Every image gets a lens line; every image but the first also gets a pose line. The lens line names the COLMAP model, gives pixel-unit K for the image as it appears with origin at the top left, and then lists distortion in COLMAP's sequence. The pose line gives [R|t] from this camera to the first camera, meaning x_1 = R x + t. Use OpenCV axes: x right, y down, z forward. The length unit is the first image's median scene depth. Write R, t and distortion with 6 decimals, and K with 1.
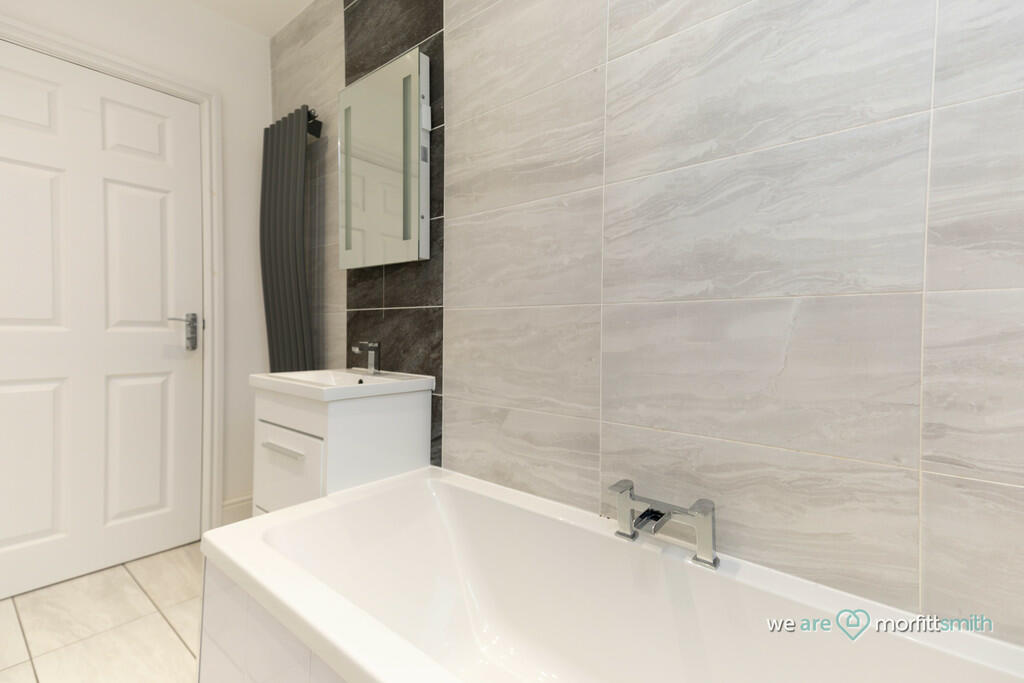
lens RADIAL K [[447.4, 0, 506.3], [0, 447.4, 338.5], [0, 0, 1]] dist [0.057983, -0.014185]
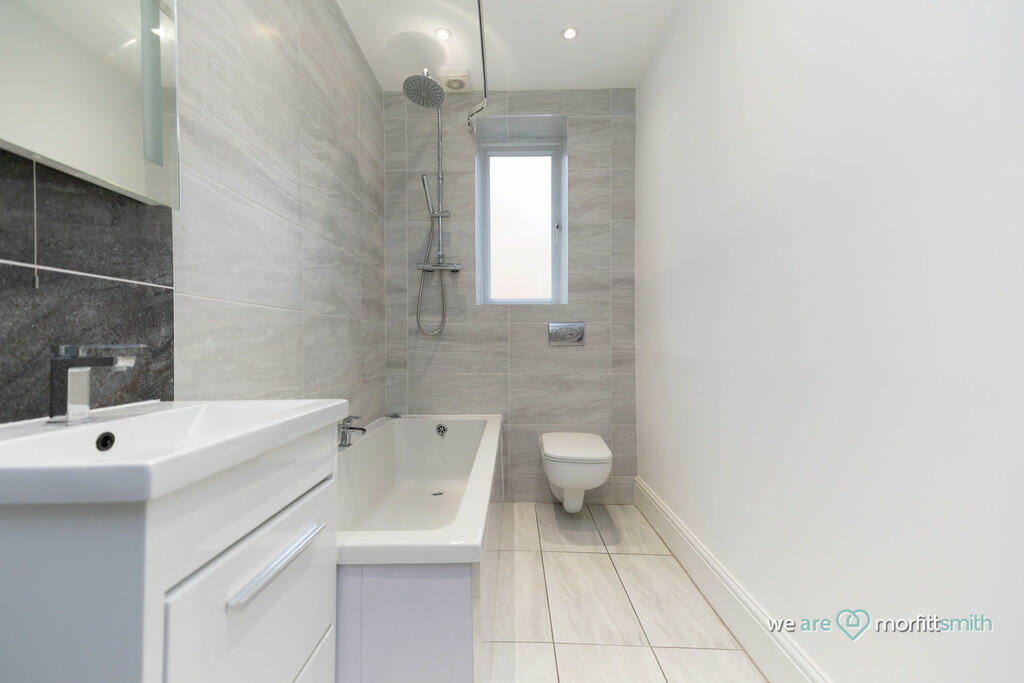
lens RADIAL K [[447.4, 0, 506.3], [0, 447.4, 338.5], [0, 0, 1]] dist [0.057983, -0.014185]
pose [[-0.620928, -0.005314, 0.783849, -0.963534], [0.003886, 0.999944, 0.009858, -0.003022], [-0.783858, 0.009167, -0.620873, 1.027626]]
